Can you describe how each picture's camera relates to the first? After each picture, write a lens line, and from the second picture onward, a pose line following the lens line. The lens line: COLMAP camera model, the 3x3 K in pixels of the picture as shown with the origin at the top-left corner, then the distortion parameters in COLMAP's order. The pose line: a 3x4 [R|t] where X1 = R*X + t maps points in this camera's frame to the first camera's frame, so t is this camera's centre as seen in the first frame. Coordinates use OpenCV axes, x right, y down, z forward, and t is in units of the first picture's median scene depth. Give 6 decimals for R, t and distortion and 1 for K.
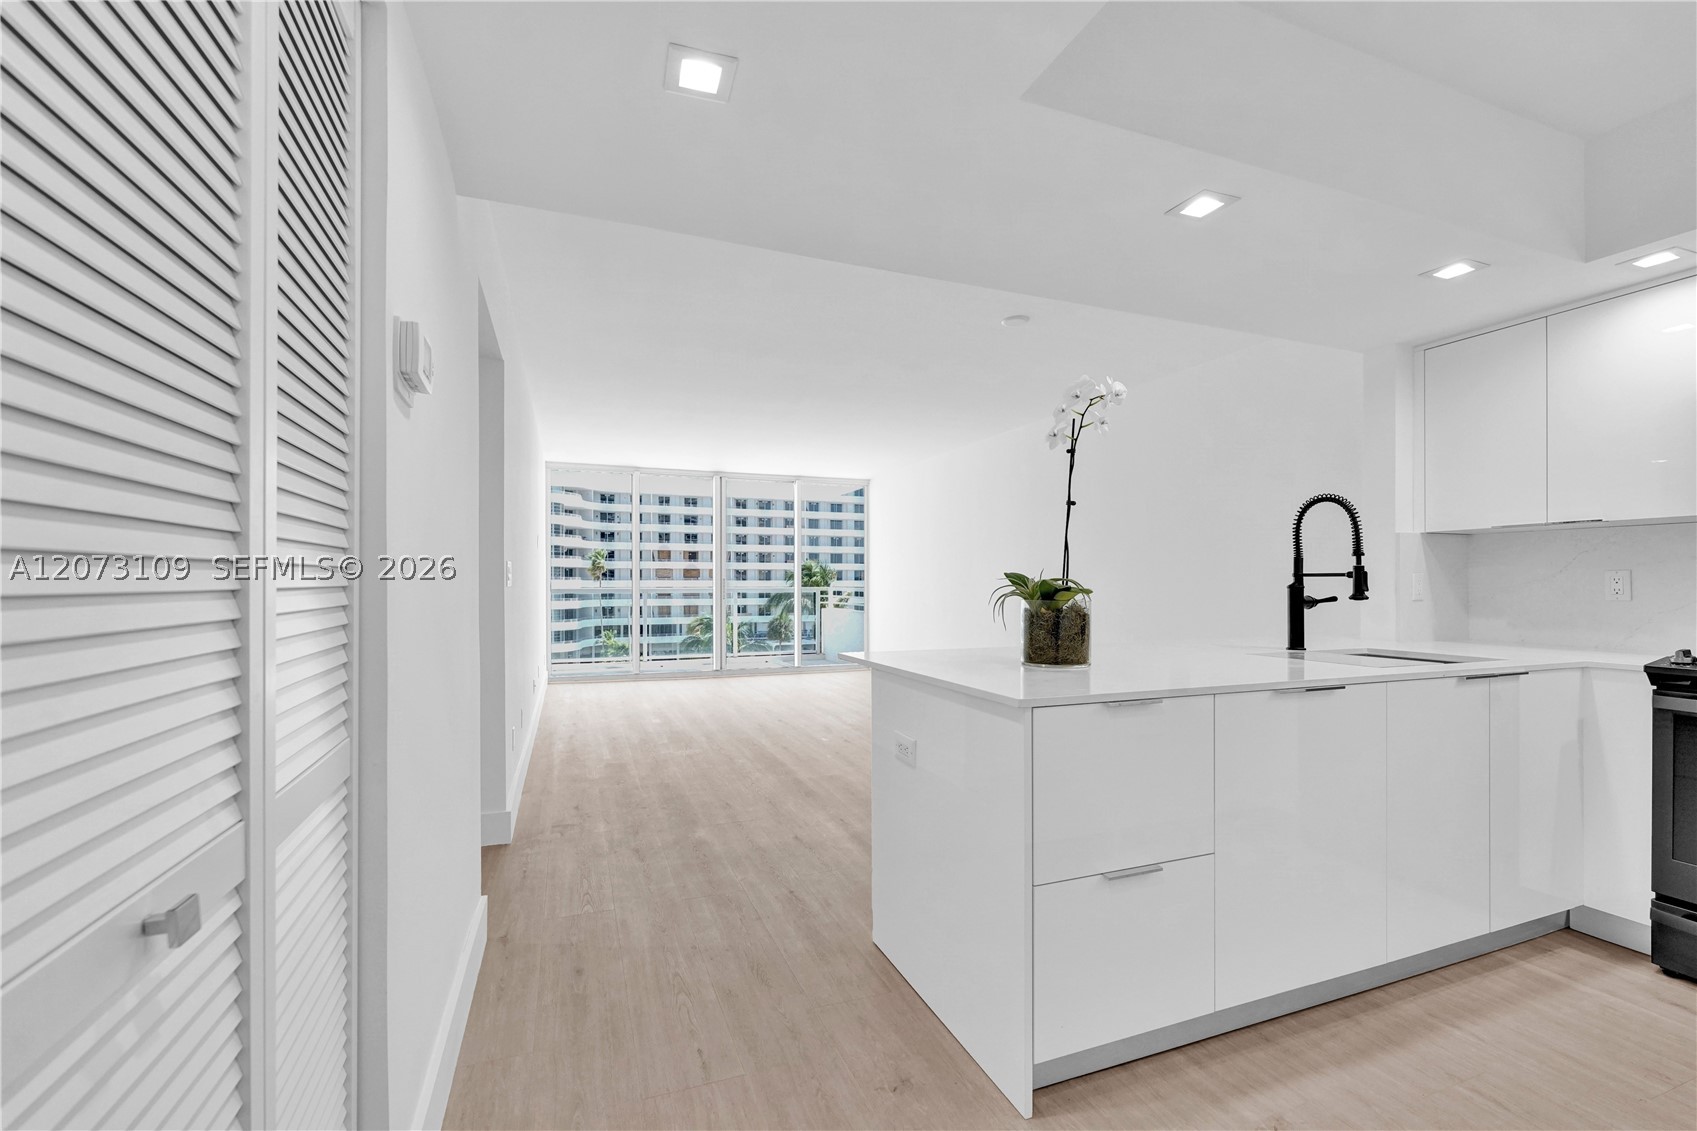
lens RADIAL K [[696.7, 0, 832.4], [0, 696.7, 564.6], [0, 0, 1]] dist [0.001571, -0.000163]
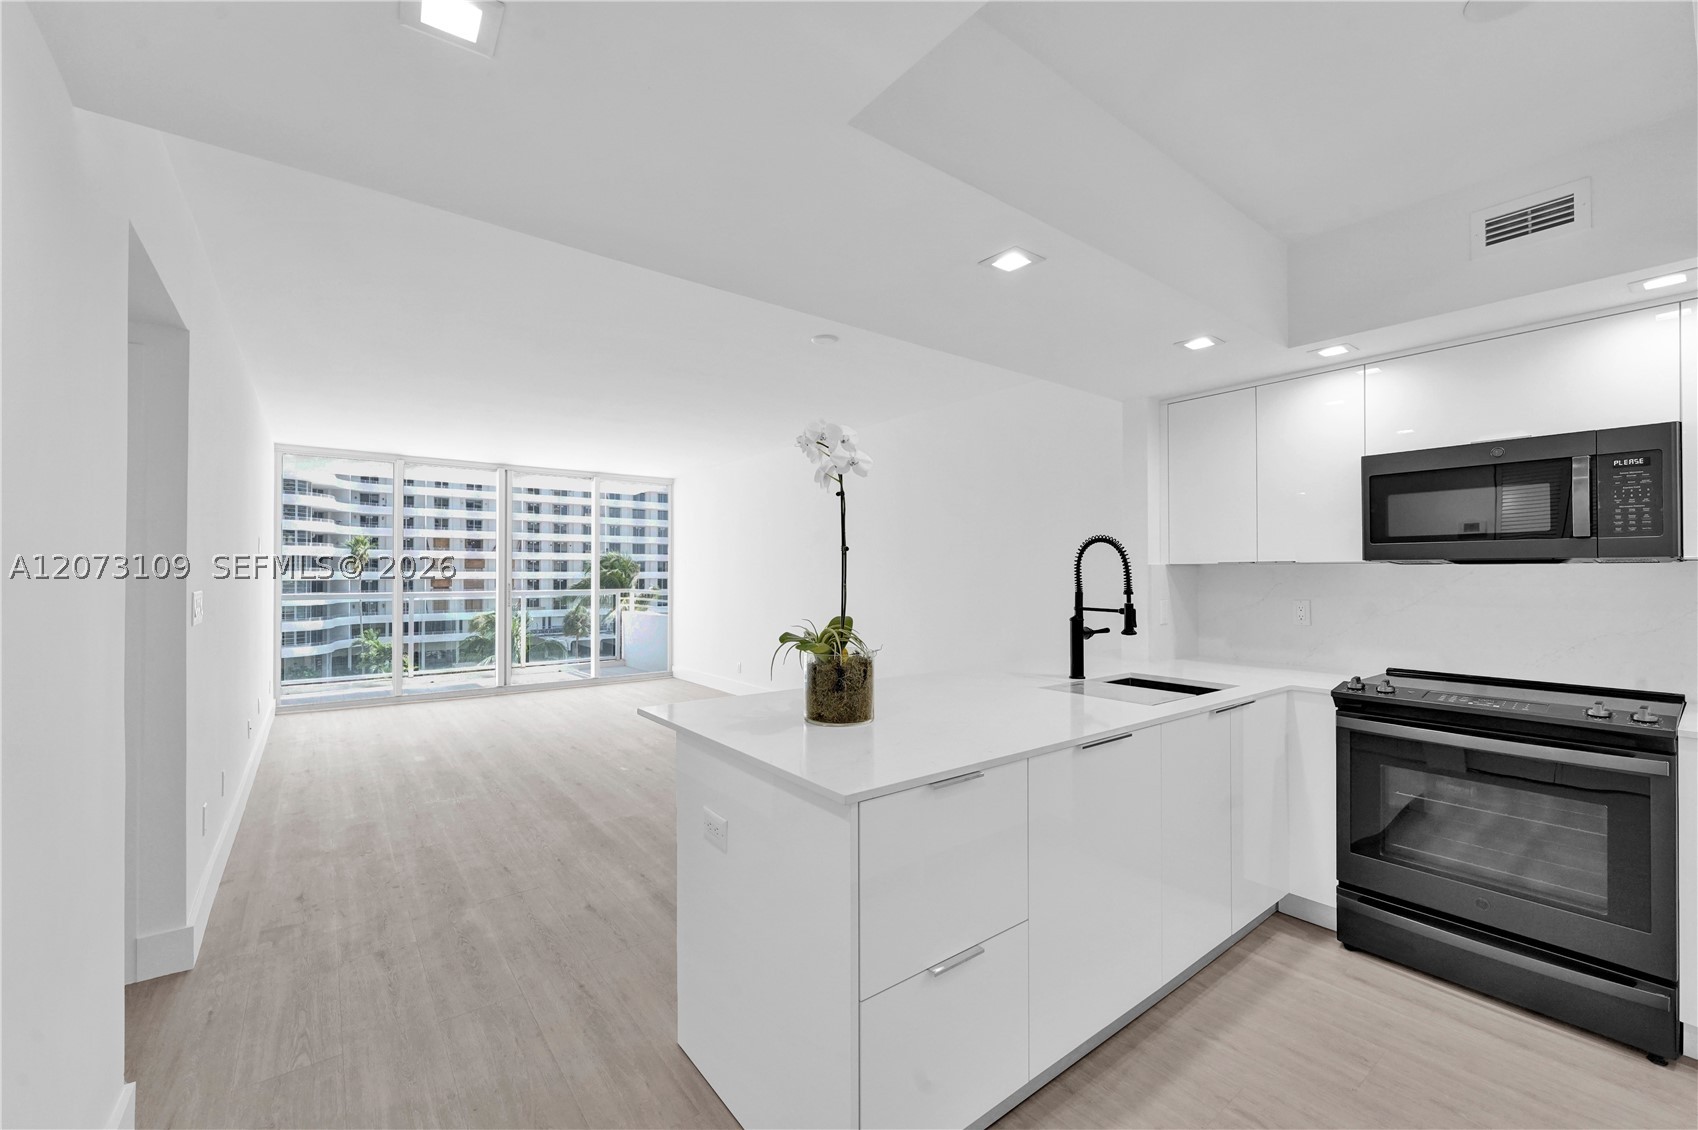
lens RADIAL K [[678.0, 0, 841.0], [0, 678.0, 562.7], [0, 0, 1]] dist [-0.000932, 0.000130]
pose [[0.956690, 0.000893, 0.291107, 0.004257], [-0.004723, 0.999911, 0.012455, -0.068024], [-0.291070, -0.013291, 0.956610, 0.095788]]
